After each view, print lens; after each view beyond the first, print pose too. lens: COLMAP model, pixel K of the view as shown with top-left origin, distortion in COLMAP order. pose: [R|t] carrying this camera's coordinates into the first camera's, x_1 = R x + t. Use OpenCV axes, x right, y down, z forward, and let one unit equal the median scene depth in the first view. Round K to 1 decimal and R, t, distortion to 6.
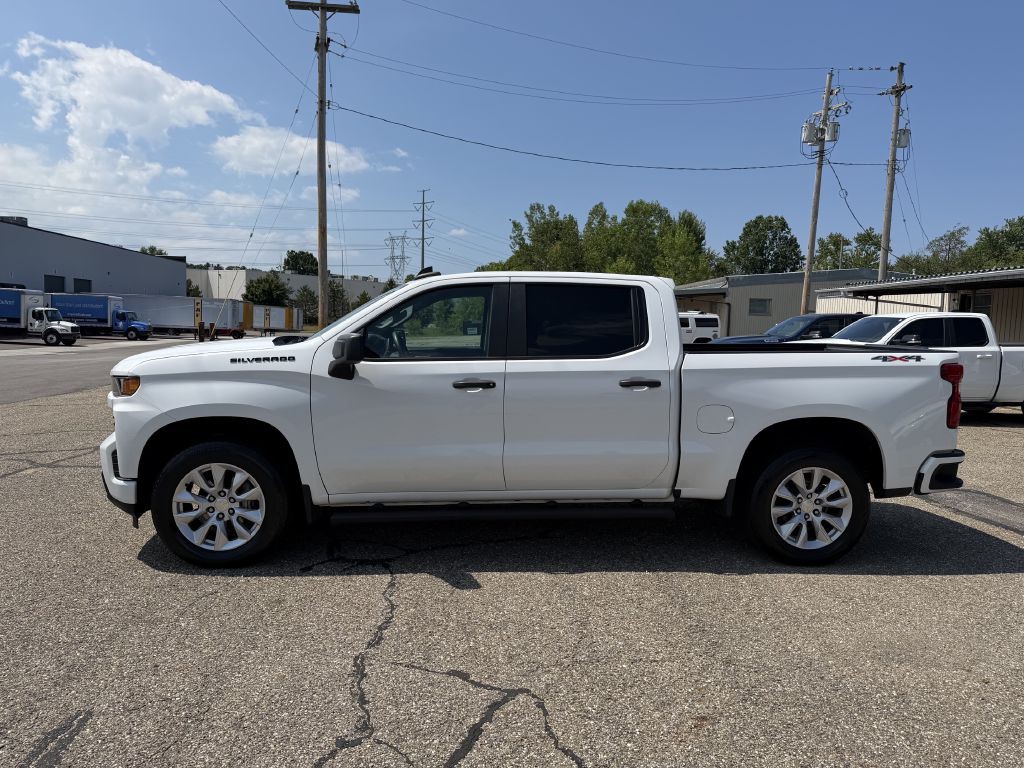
lens RADIAL K [[719.8, 0, 514.6], [0, 719.8, 382.7], [0, 0, 1]] dist [0.044265, -0.057700]
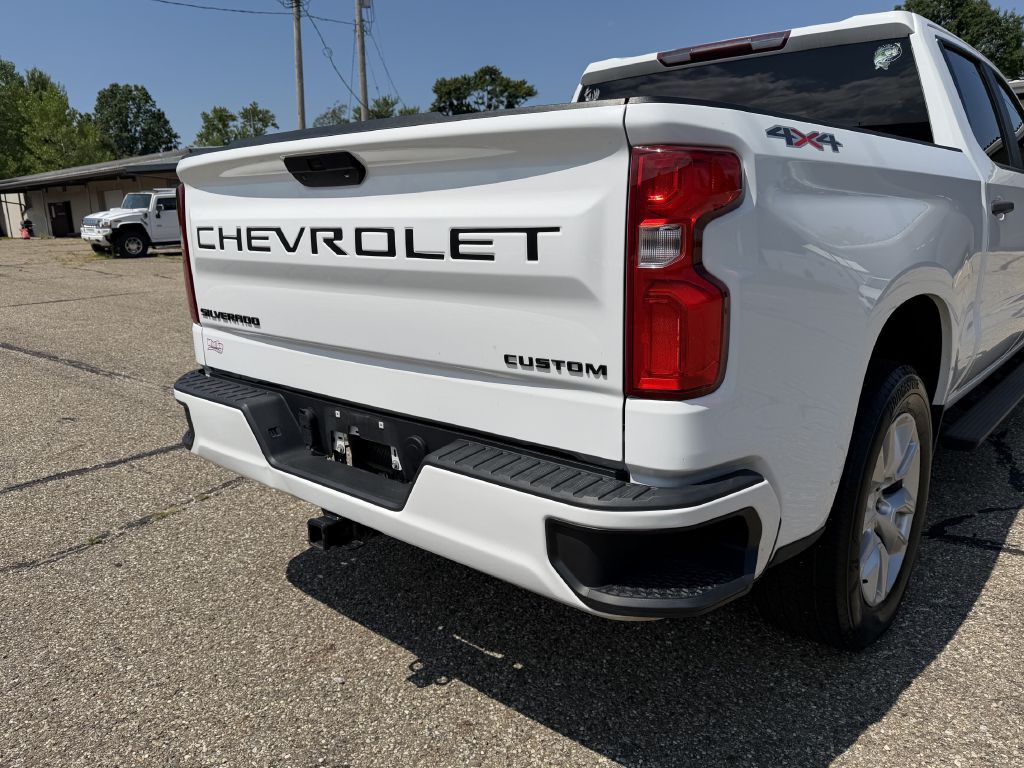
lens RADIAL K [[766.3, 0, 507.4], [0, 766.3, 375.6], [0, 0, 1]] dist [0.045187, -0.071848]
pose [[0.702118, -0.201527, 0.682947, -0.128423], [0.112739, 0.978478, 0.172830, -0.004767], [-0.703079, -0.044353, 0.709727, 0.126772]]
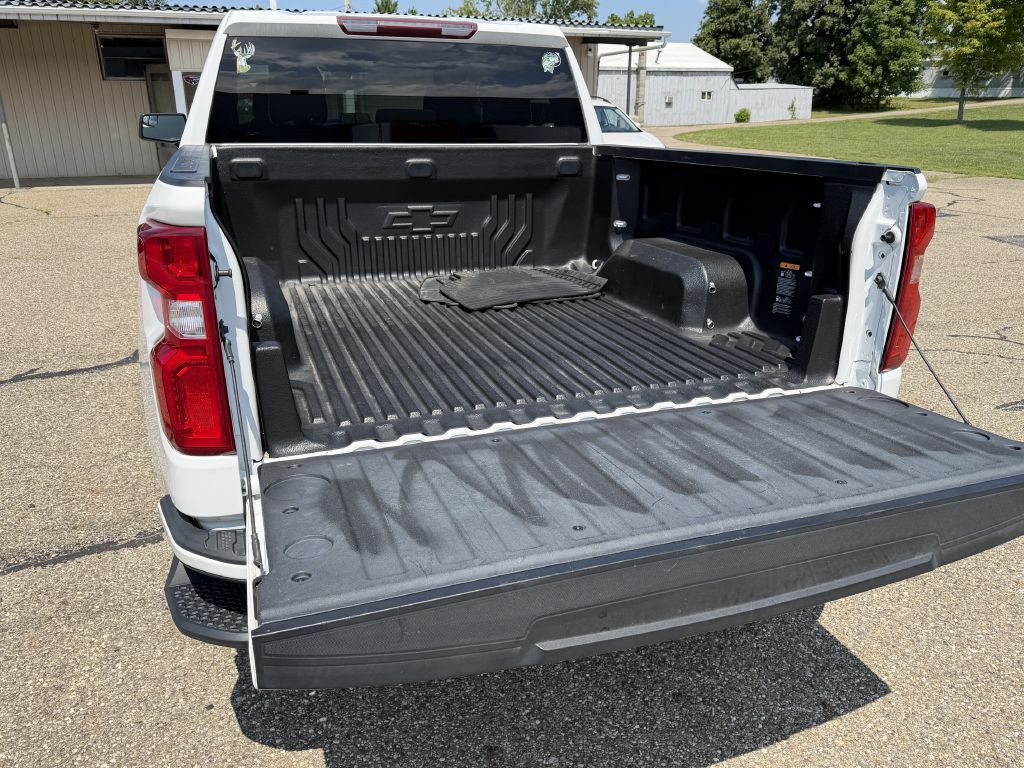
lens RADIAL K [[764.6, 0, 519.7], [0, 764.6, 382.3], [0, 0, 1]] dist [0.036894, -0.060741]
pose [[-0.287687, -0.356765, 0.888794, -0.141114], [0.065750, 0.918480, 0.389963, -0.020514], [-0.955465, 0.170625, -0.240778, 0.194681]]
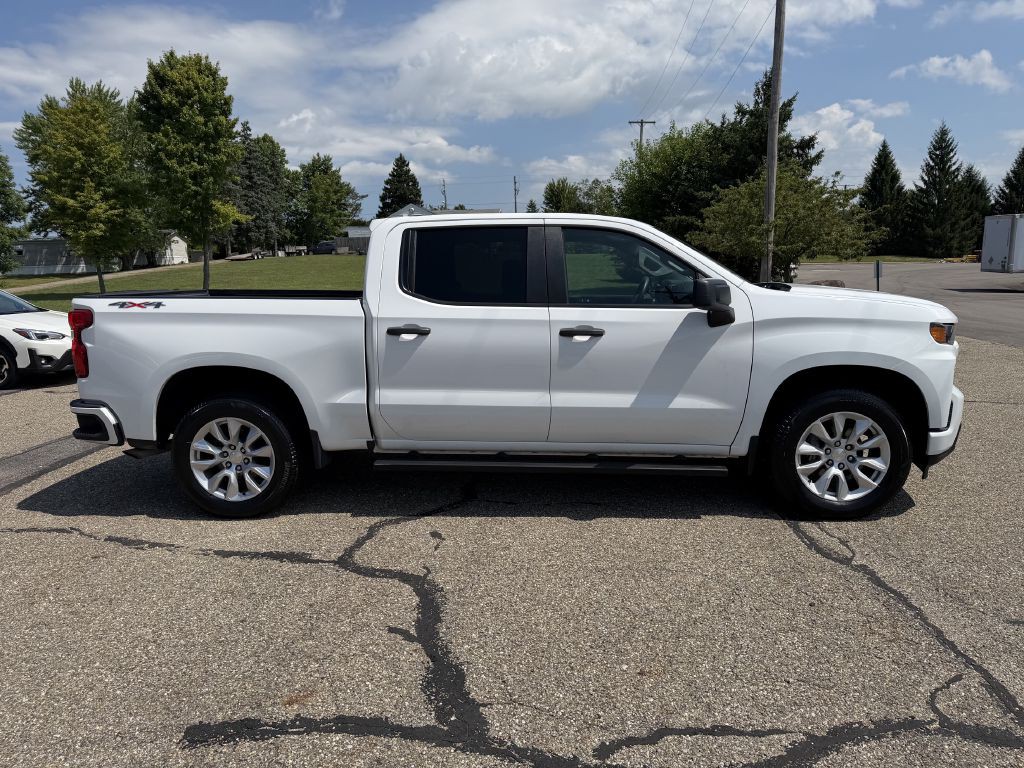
lens RADIAL K [[711.5, 0, 525.7], [0, 711.5, 389.5], [0, 0, 1]] dist [0.047659, -0.066351]
pose [[-0.990567, -0.026716, 0.134401, -0.019594], [0.007836, 0.968163, 0.250197, -0.027270], [-0.136807, 0.248890, -0.958821, 0.323651]]
